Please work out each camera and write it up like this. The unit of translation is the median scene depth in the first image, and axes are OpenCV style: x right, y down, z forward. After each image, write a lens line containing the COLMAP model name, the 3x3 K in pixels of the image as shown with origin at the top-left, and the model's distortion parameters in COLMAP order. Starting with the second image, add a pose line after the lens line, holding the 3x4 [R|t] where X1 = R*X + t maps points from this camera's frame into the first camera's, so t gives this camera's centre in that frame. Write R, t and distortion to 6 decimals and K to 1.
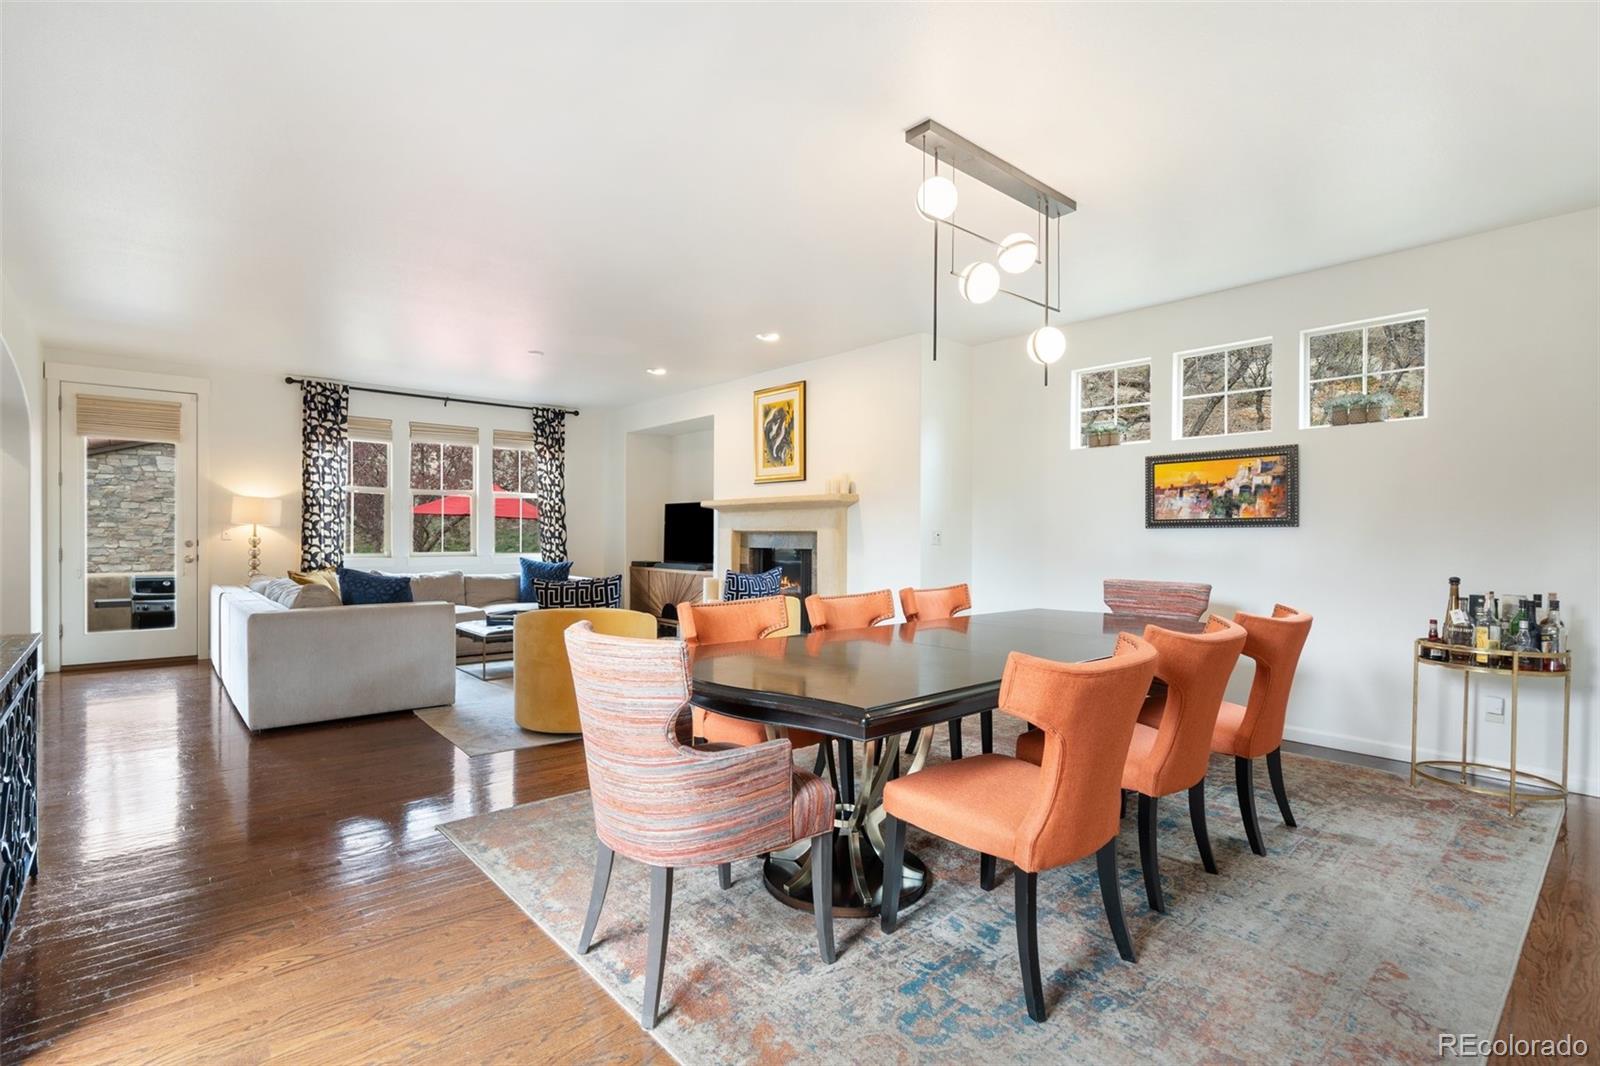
lens RADIAL K [[749.2, 0, 796.3], [0, 749.2, 546.9], [0, 0, 1]] dist [-0.000733, -0.001218]
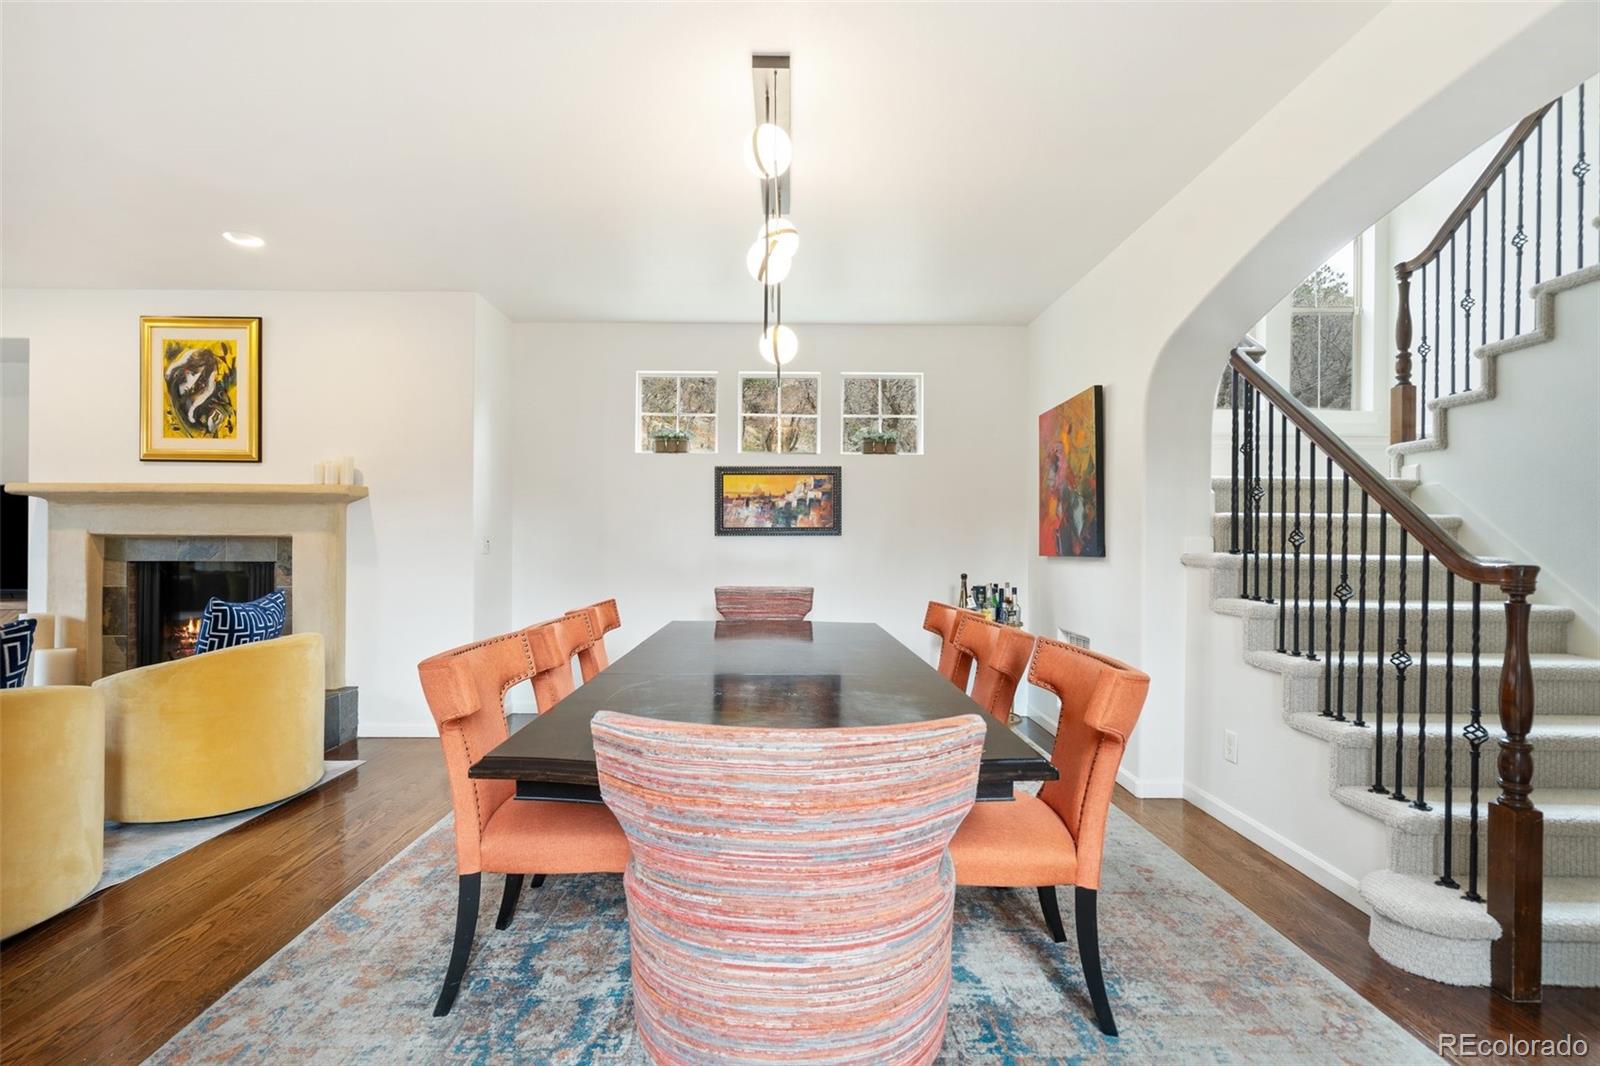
lens RADIAL K [[749.2, 0, 834.1], [0, 749.2, 548.0], [0, 0, 1]] dist [-0.000733, -0.001218]
pose [[0.652357, -0.006435, 0.757884, -0.157014], [0.010932, 0.999940, -0.000920, -0.003683], [-0.757833, 0.008885, 0.652388, 0.147365]]
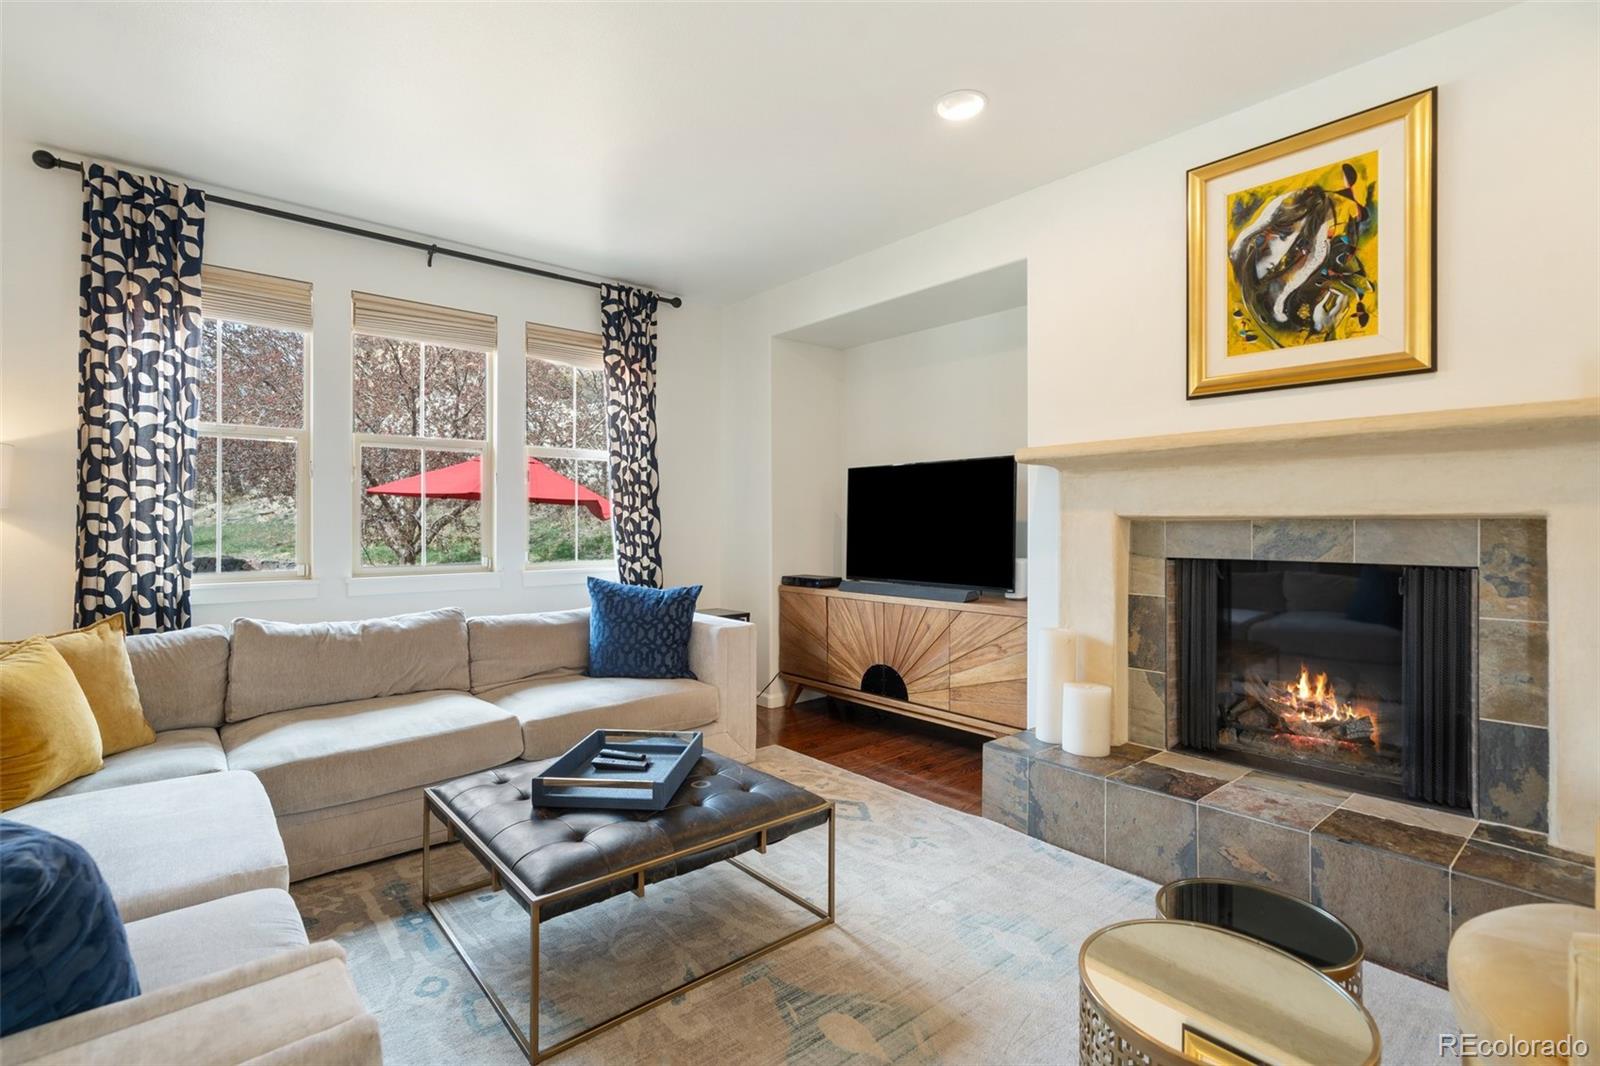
lens RADIAL K [[749.2, 0, 802.4], [0, 749.2, 527.6], [0, 0, 1]] dist [-0.000733, -0.001218]
pose [[0.999972, -0.004824, -0.005728, -0.266319], [0.004763, 0.999931, -0.010698, -0.012753], [0.005780, 0.010671, 0.999926, 0.613238]]
